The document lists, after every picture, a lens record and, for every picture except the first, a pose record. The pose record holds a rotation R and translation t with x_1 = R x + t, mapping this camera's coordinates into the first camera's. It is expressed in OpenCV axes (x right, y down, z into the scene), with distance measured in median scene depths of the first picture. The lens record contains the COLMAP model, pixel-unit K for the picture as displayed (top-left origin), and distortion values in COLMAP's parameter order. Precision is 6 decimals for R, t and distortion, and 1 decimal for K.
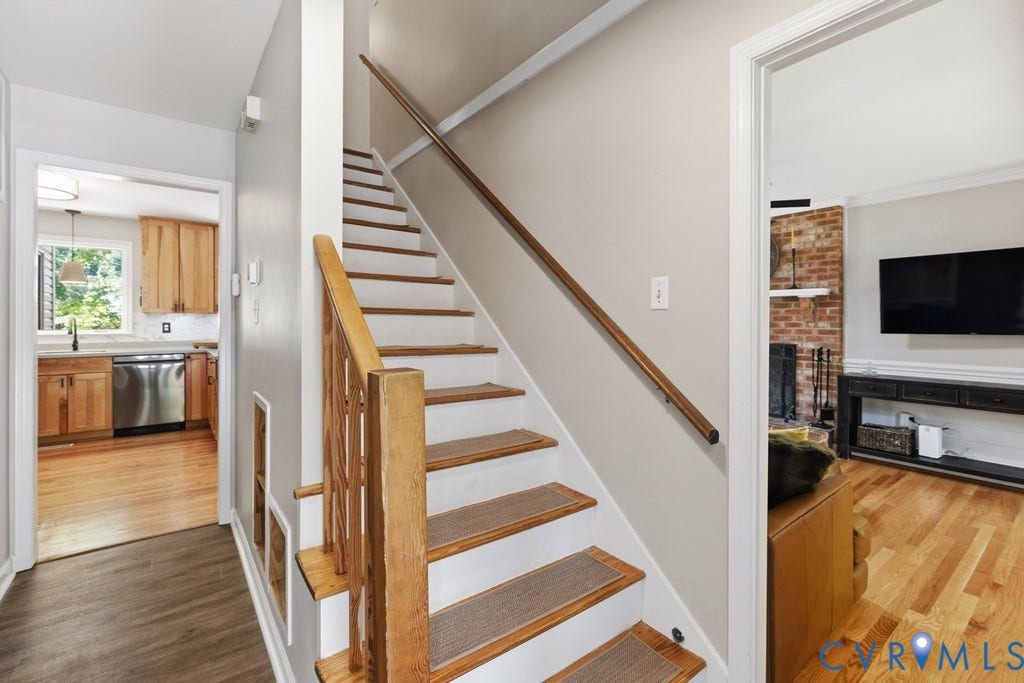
lens RADIAL K [[453.5, 0, 509.9], [0, 453.5, 323.6], [0, 0, 1]] dist [-0.002315, 0.000357]
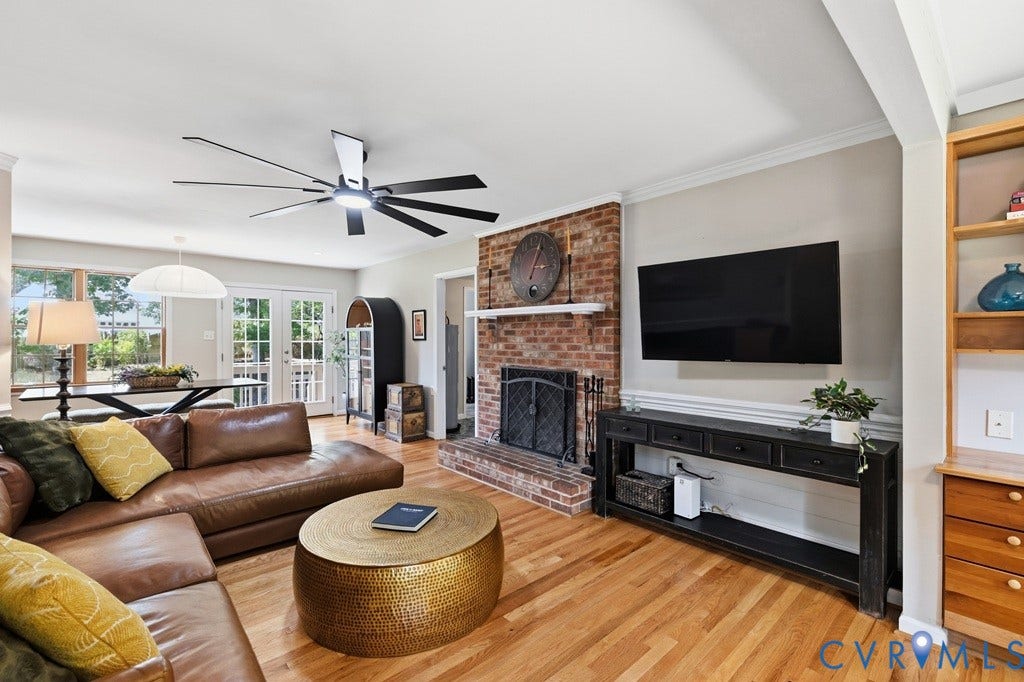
lens RADIAL K [[450.6, 0, 512.0], [0, 450.6, 341.0], [0, 0, 1]] dist [-0.002405, -0.000096]
pose [[0.996285, -0.000916, 0.086108, 0.468915], [0.001049, 0.999998, -0.001496, -0.008639], [-0.086106, 0.001581, 0.996285, 0.203751]]
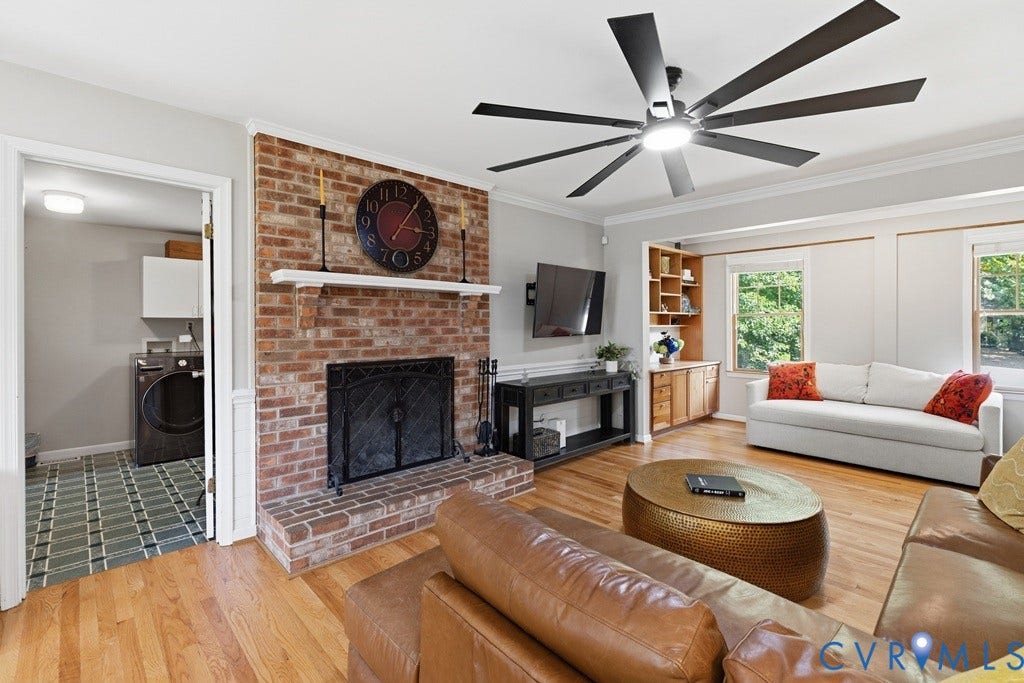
lens RADIAL K [[453.5, 0, 509.9], [0, 453.5, 323.6], [0, 0, 1]] dist [-0.002315, 0.000357]
pose [[-0.114323, -0.003842, 0.993436, -0.139421], [0.006883, 0.999965, 0.004659, -0.012864], [-0.993420, 0.007370, -0.114292, 1.047911]]
